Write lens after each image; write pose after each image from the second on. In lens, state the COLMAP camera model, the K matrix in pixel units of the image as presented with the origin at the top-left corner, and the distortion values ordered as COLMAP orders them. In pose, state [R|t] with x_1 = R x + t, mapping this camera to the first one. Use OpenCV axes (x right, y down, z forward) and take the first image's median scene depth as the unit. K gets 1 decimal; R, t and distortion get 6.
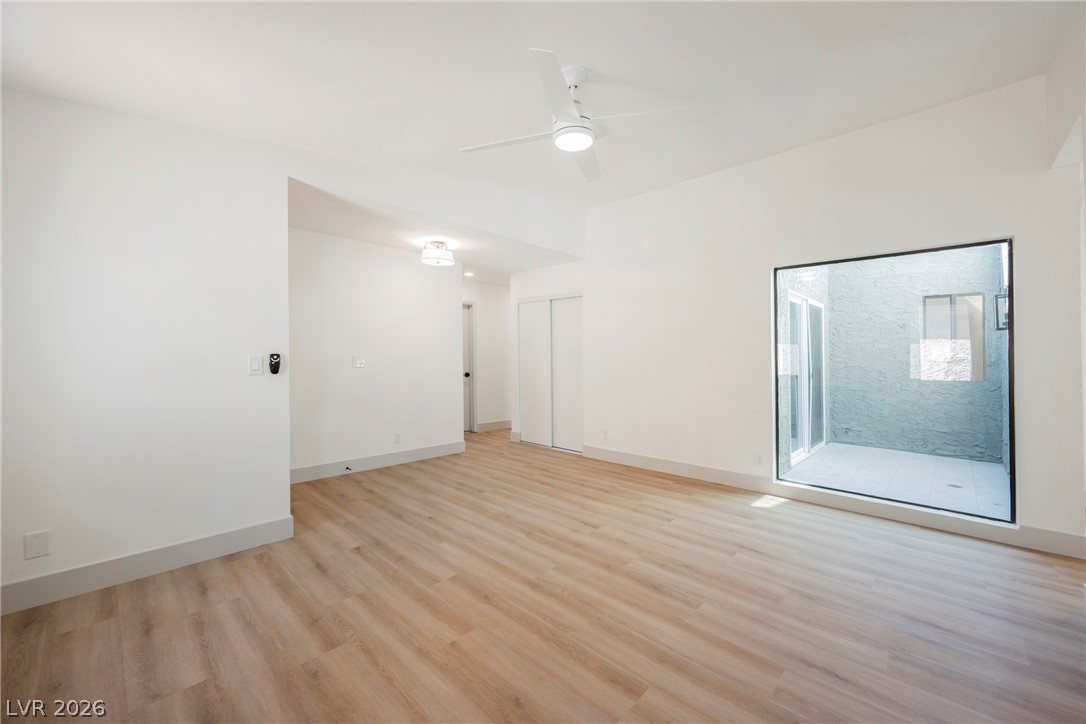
lens RADIAL K [[425.0, 0, 548.6], [0, 425.0, 361.2], [0, 0, 1]] dist [-0.001503, -0.000133]
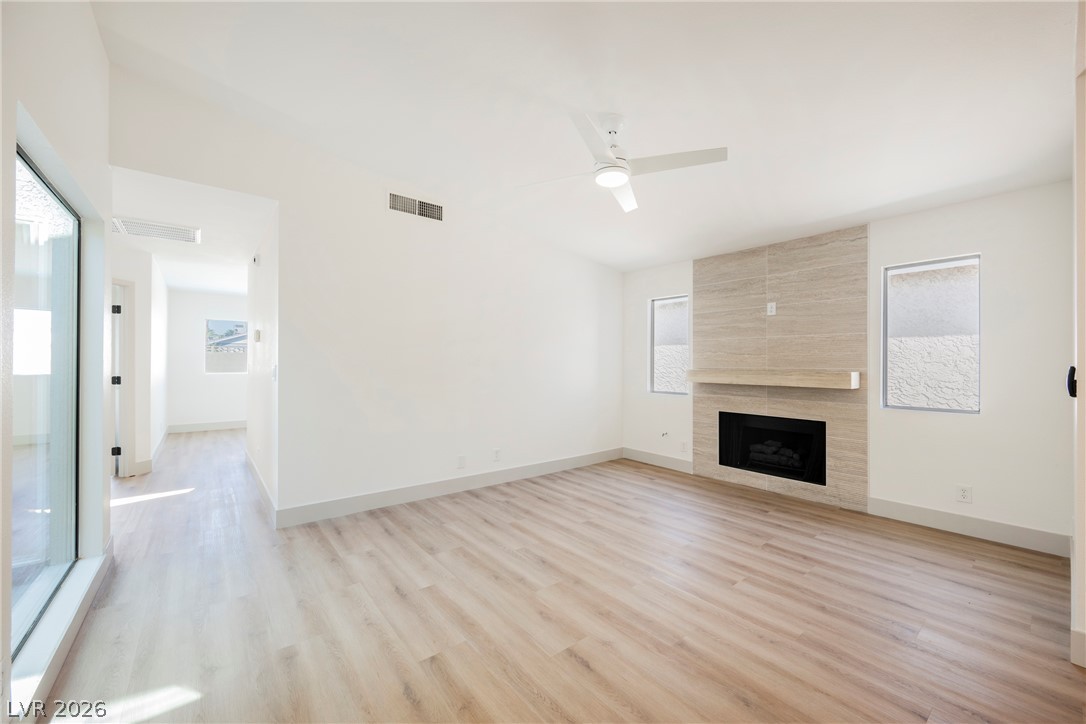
lens RADIAL K [[423.4, 0, 543.0], [0, 423.4, 362.0], [0, 0, 1]] dist [-0.000535, -0.000041]
pose [[-0.990513, -0.008129, 0.137180, 0.075863], [-0.006935, 0.999934, 0.009182, -0.021915], [-0.137246, 0.008144, -0.990504, 1.678433]]
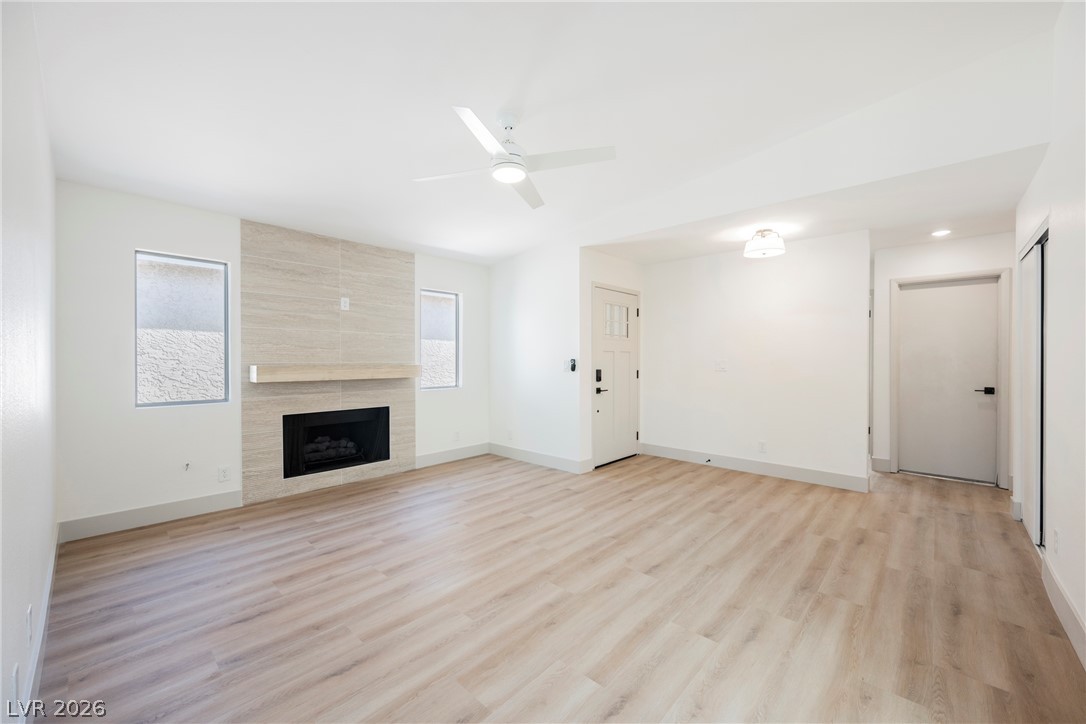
lens RADIAL K [[425.0, 0, 548.6], [0, 425.0, 361.2], [0, 0, 1]] dist [-0.001503, -0.000133]
pose [[0.015385, 0.000572, -0.999881, 0.961942], [-0.011642, 0.999932, 0.000393, -0.006658], [0.999814, 0.011635, 0.015390, 0.840634]]
